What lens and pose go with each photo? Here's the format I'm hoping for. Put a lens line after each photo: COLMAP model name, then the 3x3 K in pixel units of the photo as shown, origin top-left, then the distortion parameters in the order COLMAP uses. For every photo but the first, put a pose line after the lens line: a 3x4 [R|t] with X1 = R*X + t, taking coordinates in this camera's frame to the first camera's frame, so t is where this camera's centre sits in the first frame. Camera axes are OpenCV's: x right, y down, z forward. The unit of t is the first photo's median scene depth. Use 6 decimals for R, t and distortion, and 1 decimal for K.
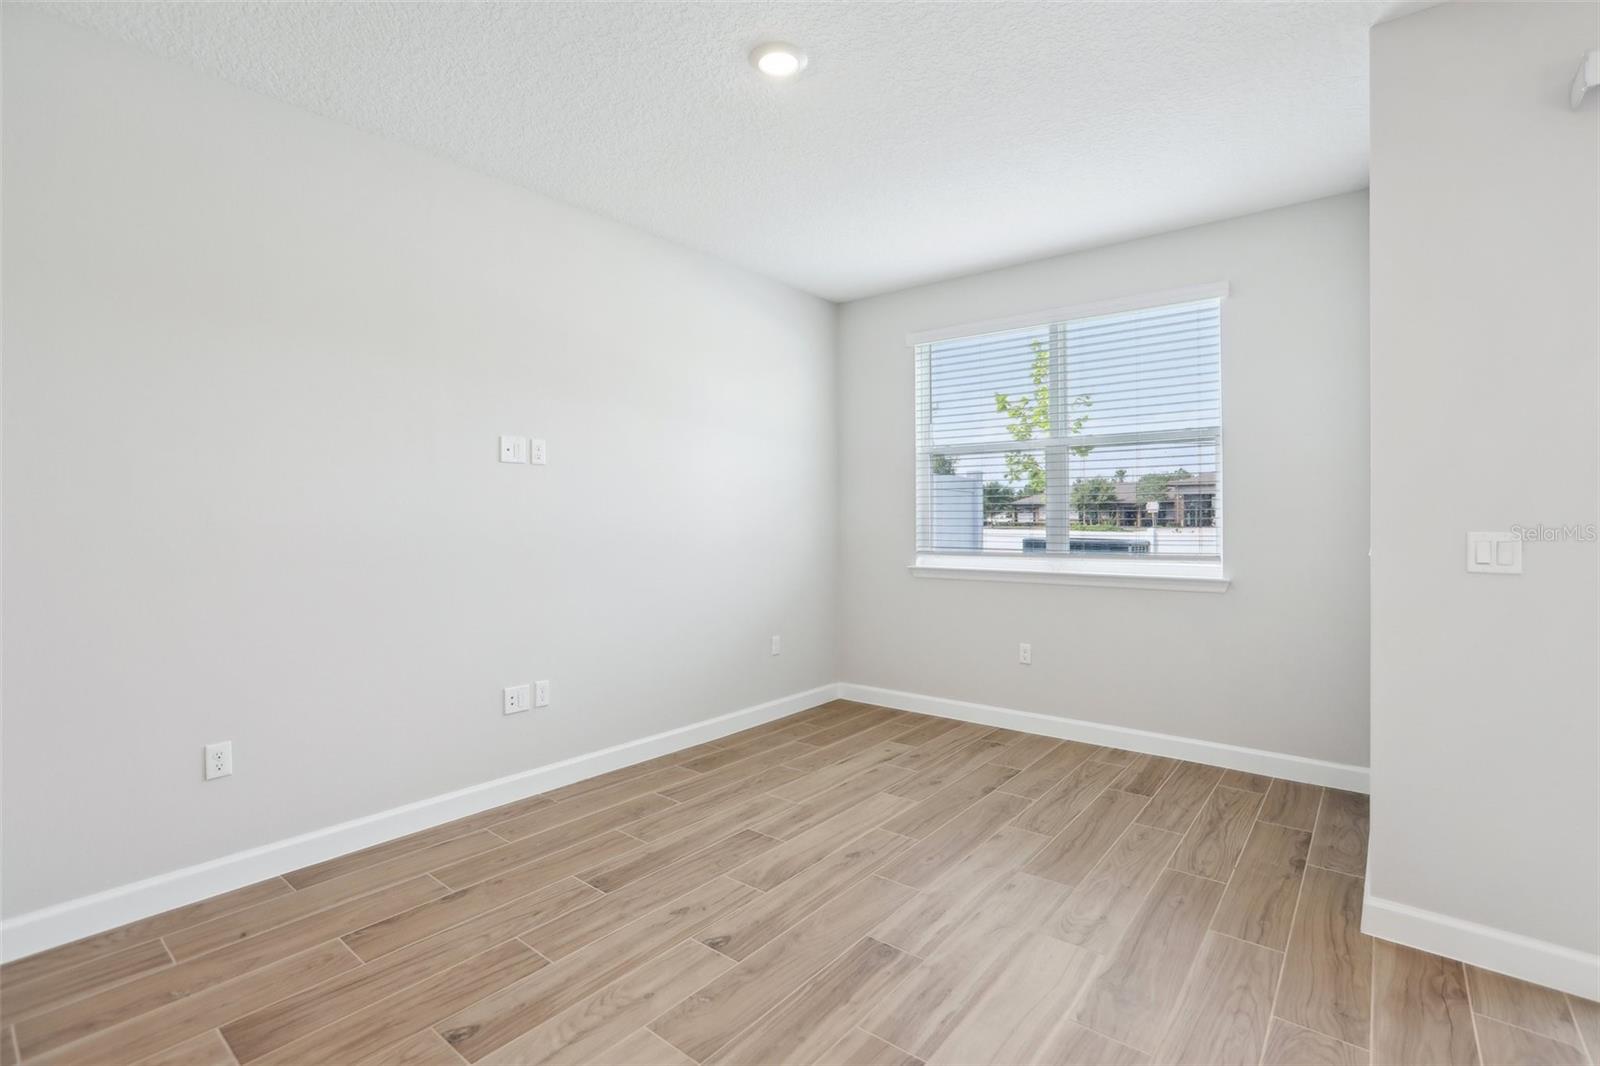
lens RADIAL K [[737.5, 0, 814.5], [0, 737.5, 515.9], [0, 0, 1]] dist [-0.038180, 0.015950]
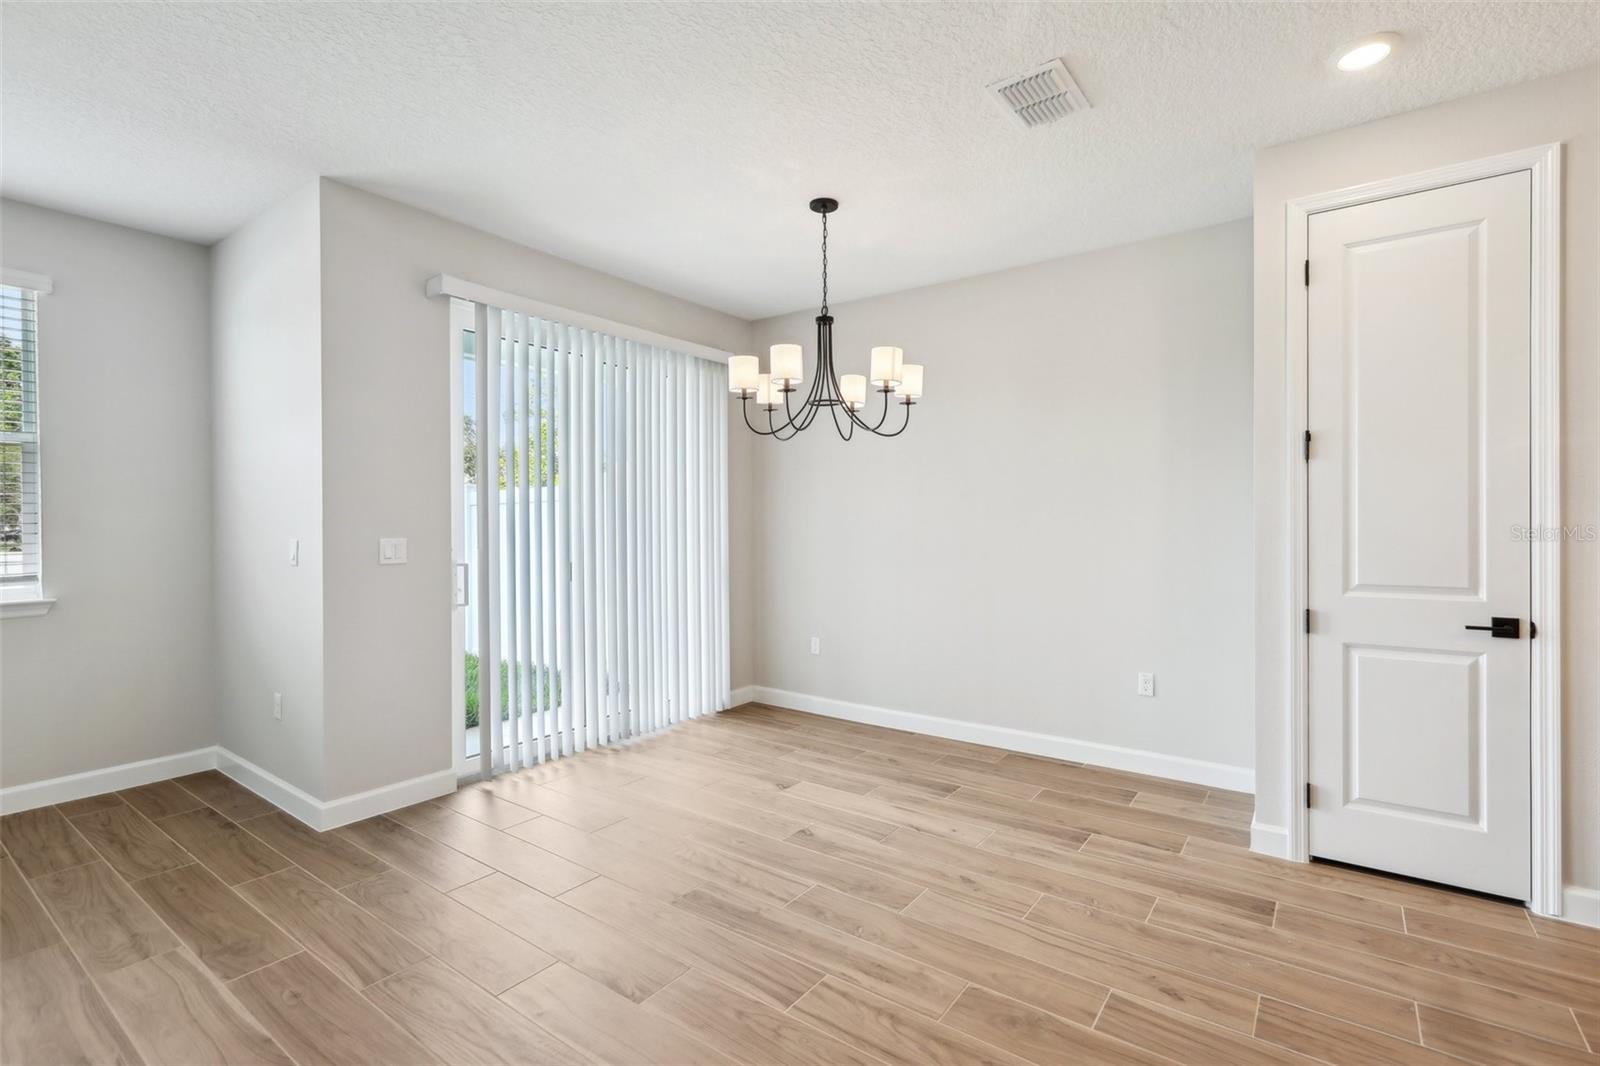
lens RADIAL K [[736.5, 0, 826.3], [0, 736.5, 527.5], [0, 0, 1]] dist [0.000171, 0.000368]
pose [[-0.057525, -0.004688, 0.998333, -0.668425], [0.007461, 0.999959, 0.005126, -0.004620], [-0.998316, 0.007743, -0.057488, 0.106753]]
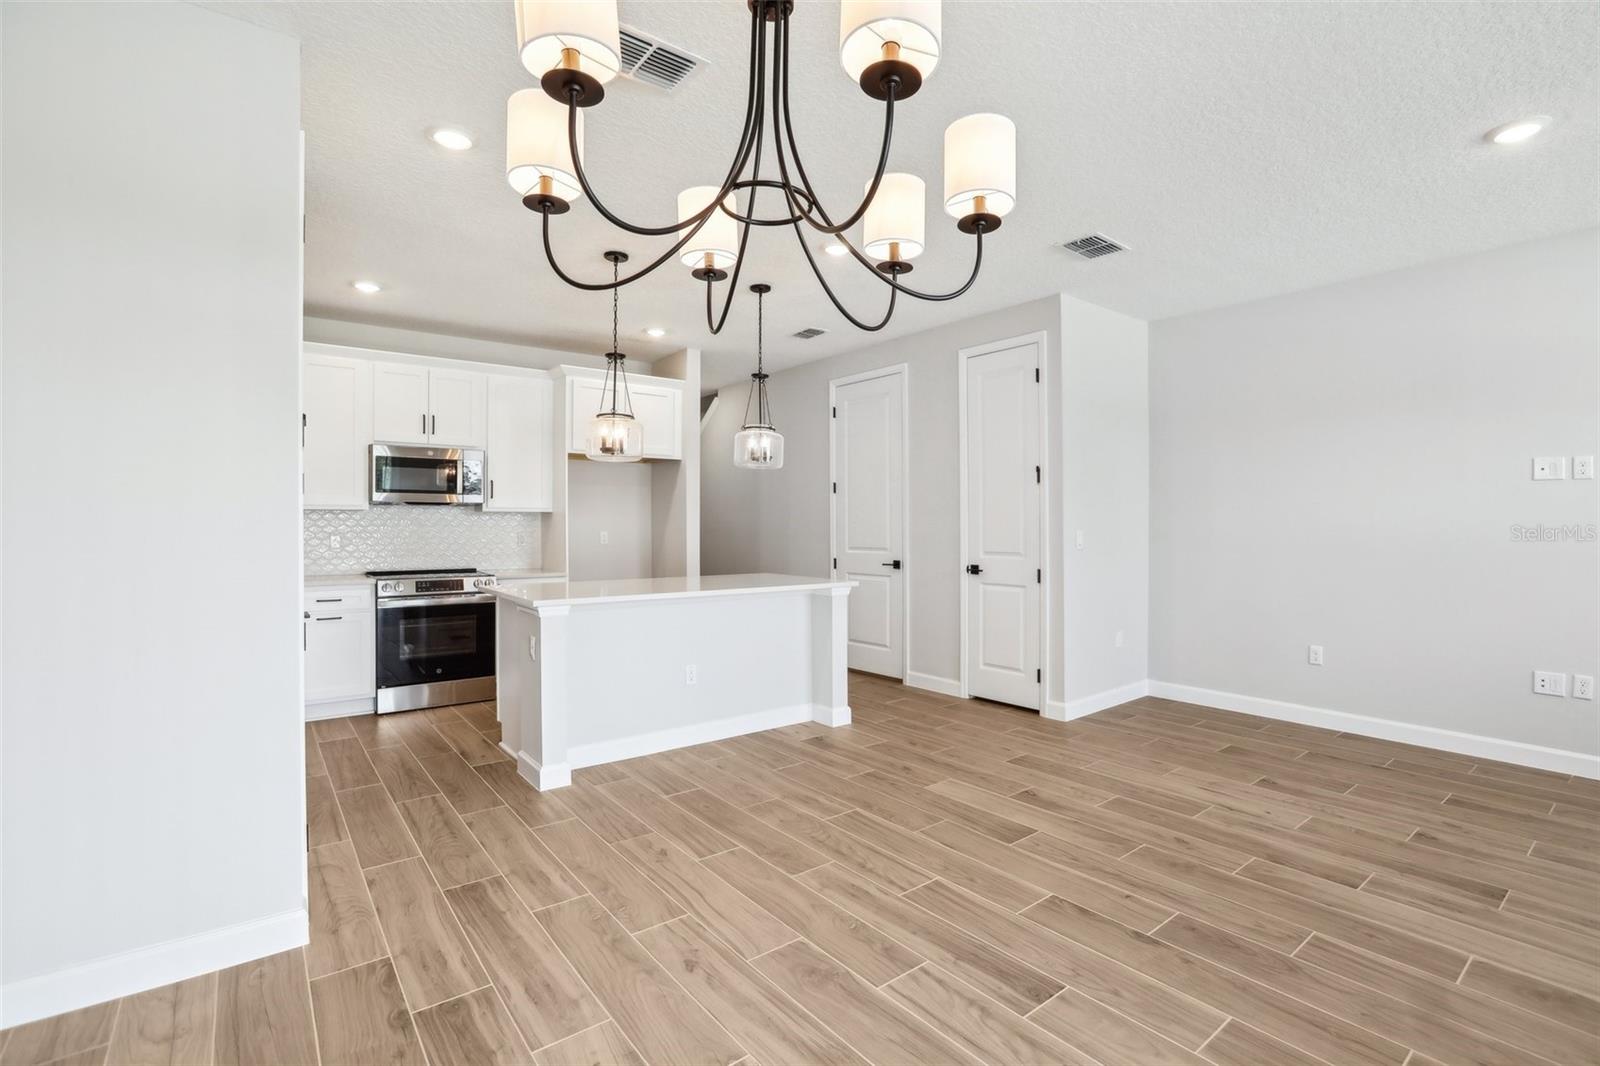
lens RADIAL K [[736.3, 0, 845.4], [0, 736.3, 529.9], [0, 0, 1]] dist [-0.039546, 0.015014]
pose [[-0.199597, 0.006228, -0.979858, 1.344605], [-0.004531, 0.999963, 0.007279, 0.005933], [0.979868, 0.005892, -0.199562, 0.191993]]
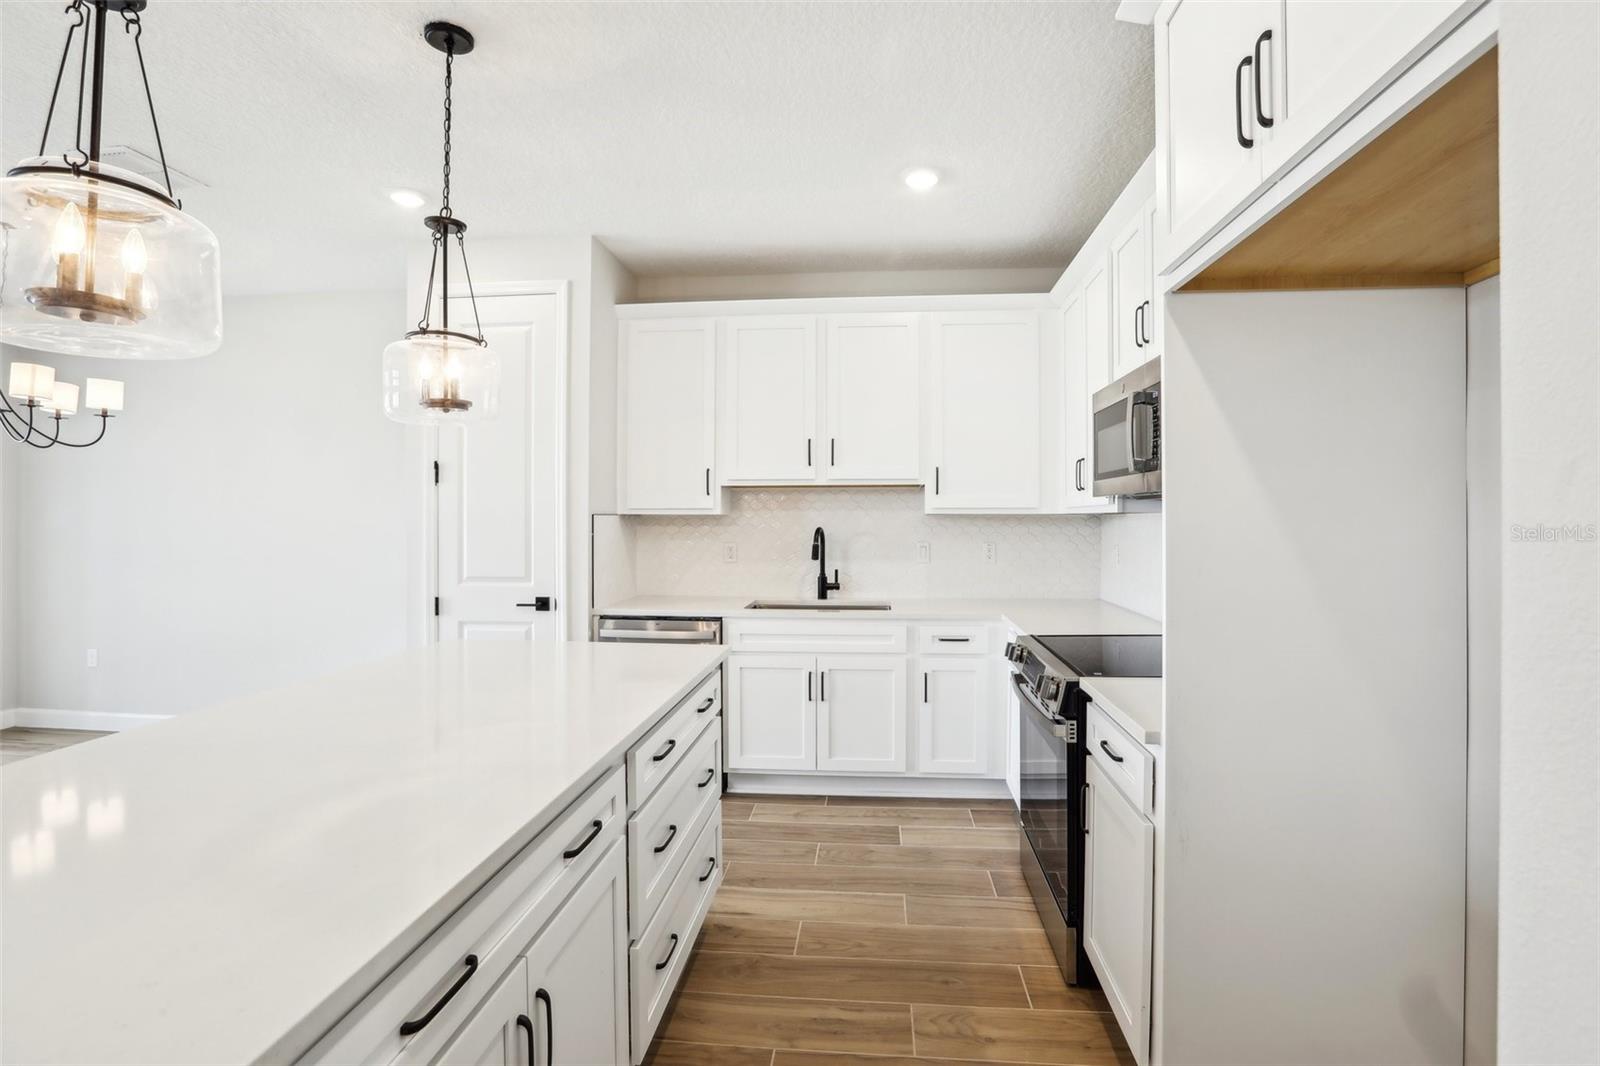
lens RADIAL K [[737.5, 0, 814.5], [0, 737.5, 515.9], [0, 0, 1]] dist [-0.038180, 0.015950]
pose [[-0.544095, 0.005563, 0.839005, -1.281465], [0.004078, 0.999984, -0.003986, -0.024099], [-0.839014, 0.001253, -0.544109, -0.585606]]
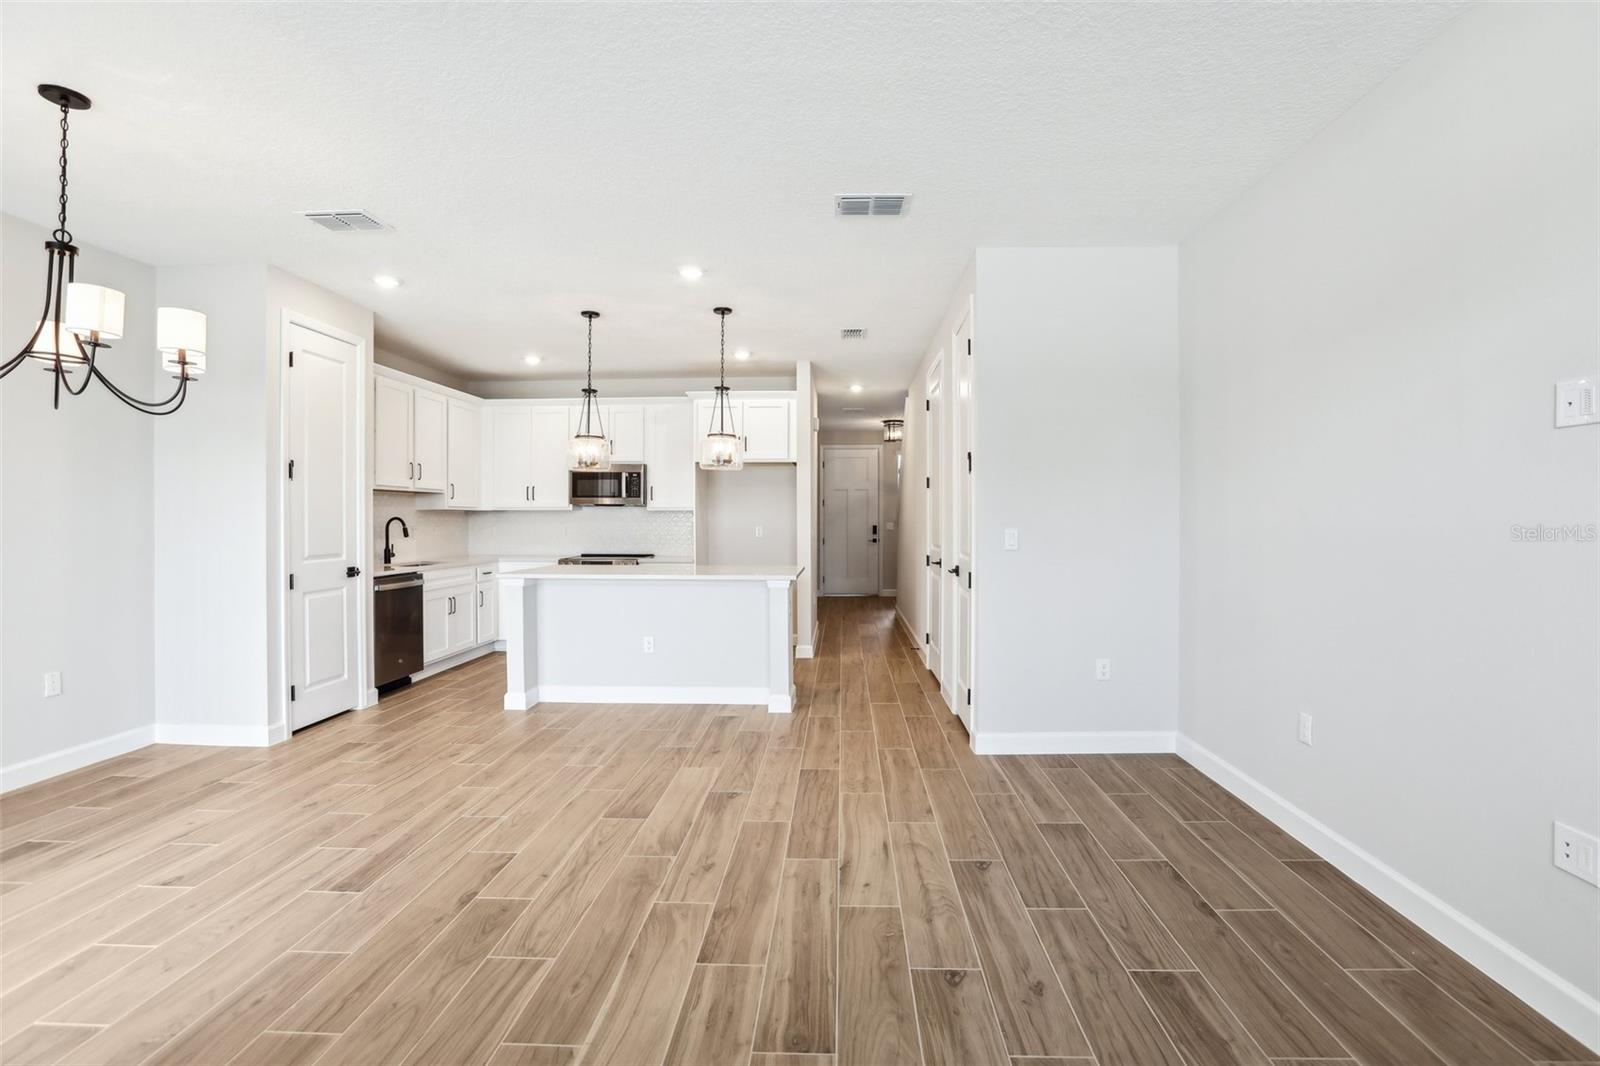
lens RADIAL K [[743.1, 0, 822.5], [0, 743.1, 522.8], [0, 0, 1]] dist [-0.050895, 0.029844]
pose [[-0.799425, 0.005745, -0.600739, 0.538998], [0.000526, 0.999961, 0.008863, -0.005837], [0.600766, 0.006770, -0.799396, 1.574479]]
